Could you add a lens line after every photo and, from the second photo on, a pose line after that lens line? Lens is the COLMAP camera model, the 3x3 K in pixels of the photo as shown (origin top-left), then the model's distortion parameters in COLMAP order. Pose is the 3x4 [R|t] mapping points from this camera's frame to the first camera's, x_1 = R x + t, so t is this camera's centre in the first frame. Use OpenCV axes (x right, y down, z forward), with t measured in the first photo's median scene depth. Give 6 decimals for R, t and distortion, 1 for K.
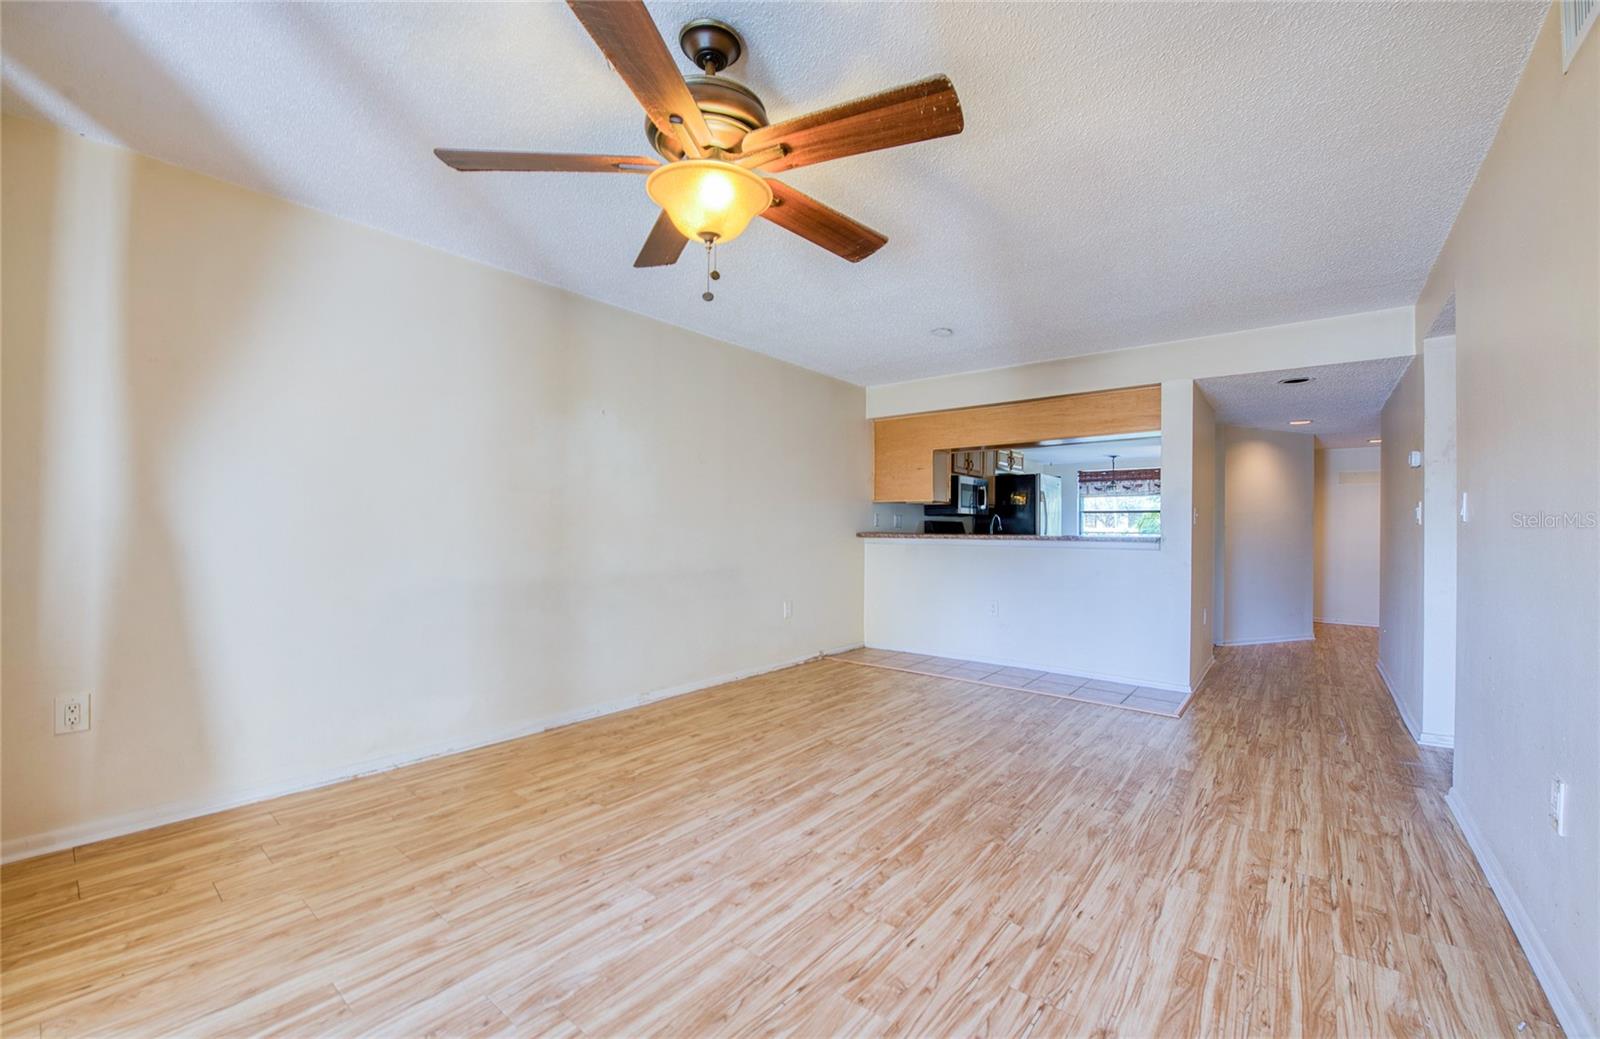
lens RADIAL K [[648.5, 0, 794.3], [0, 648.5, 522.5], [0, 0, 1]] dist [-0.015437, -0.000430]
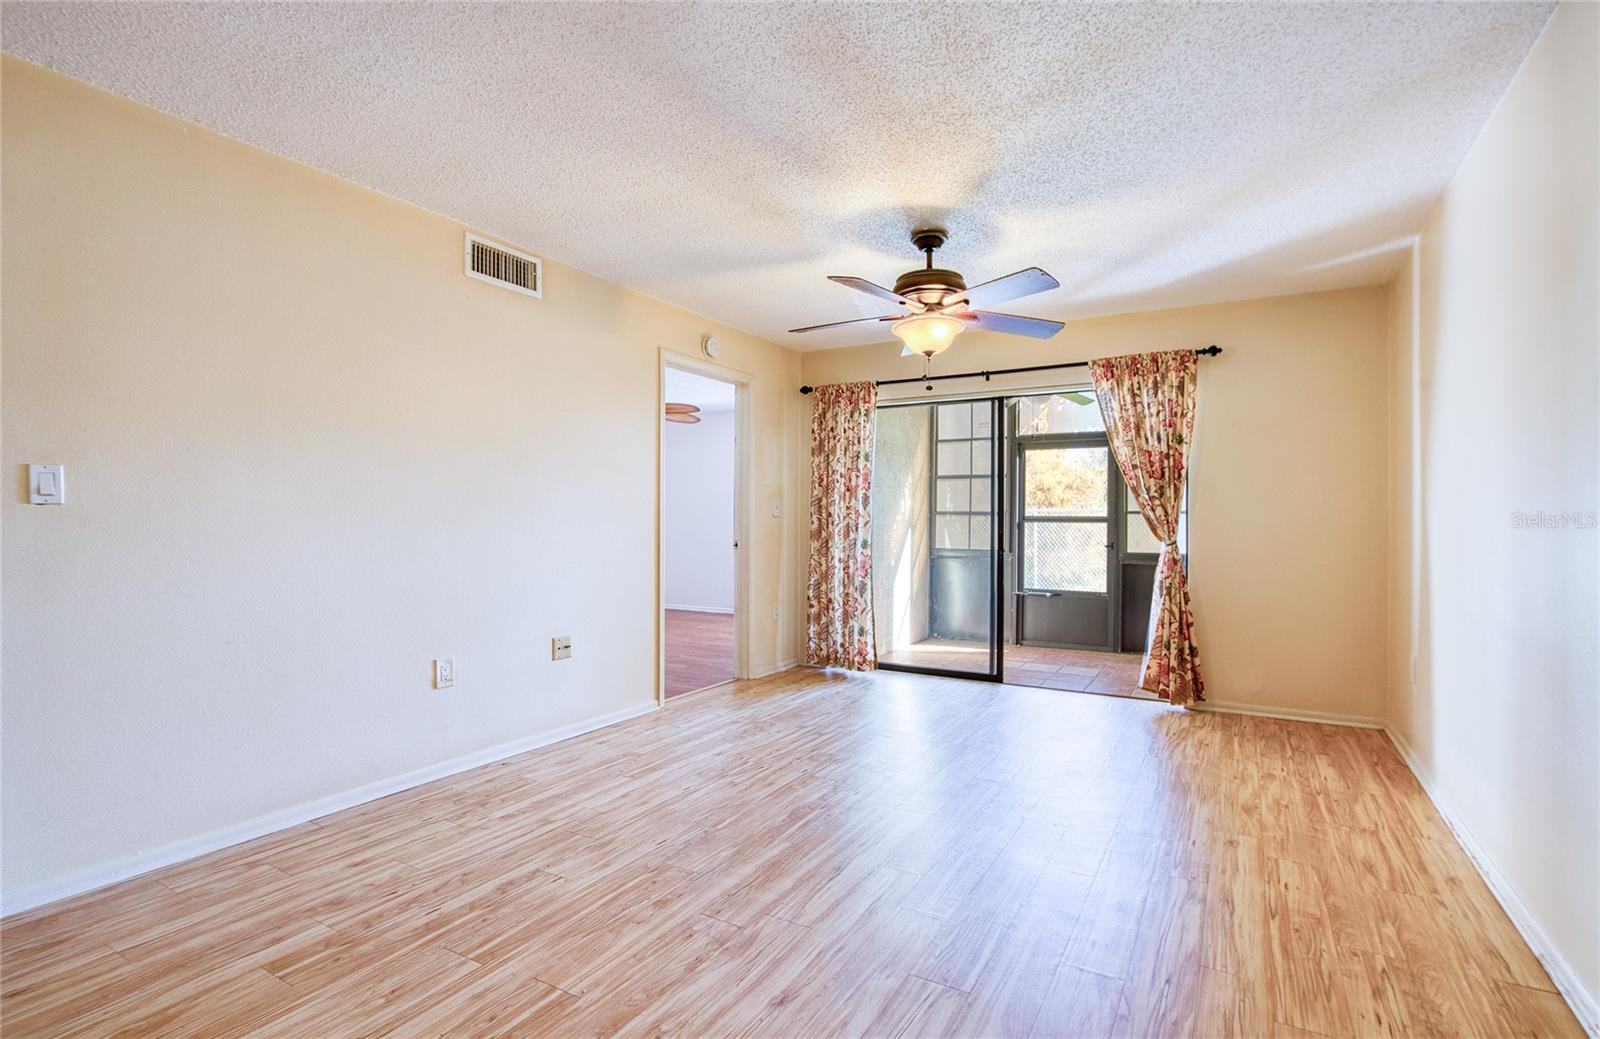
lens RADIAL K [[739.5, 0, 806.4], [0, 739.5, 521.9], [0, 0, 1]] dist [-0.002826, -0.000207]
pose [[-0.990258, -0.015216, -0.138408, 0.336659], [-0.014415, 0.999873, -0.006790, 0.016918], [0.138493, -0.004729, -0.990352, 2.162267]]
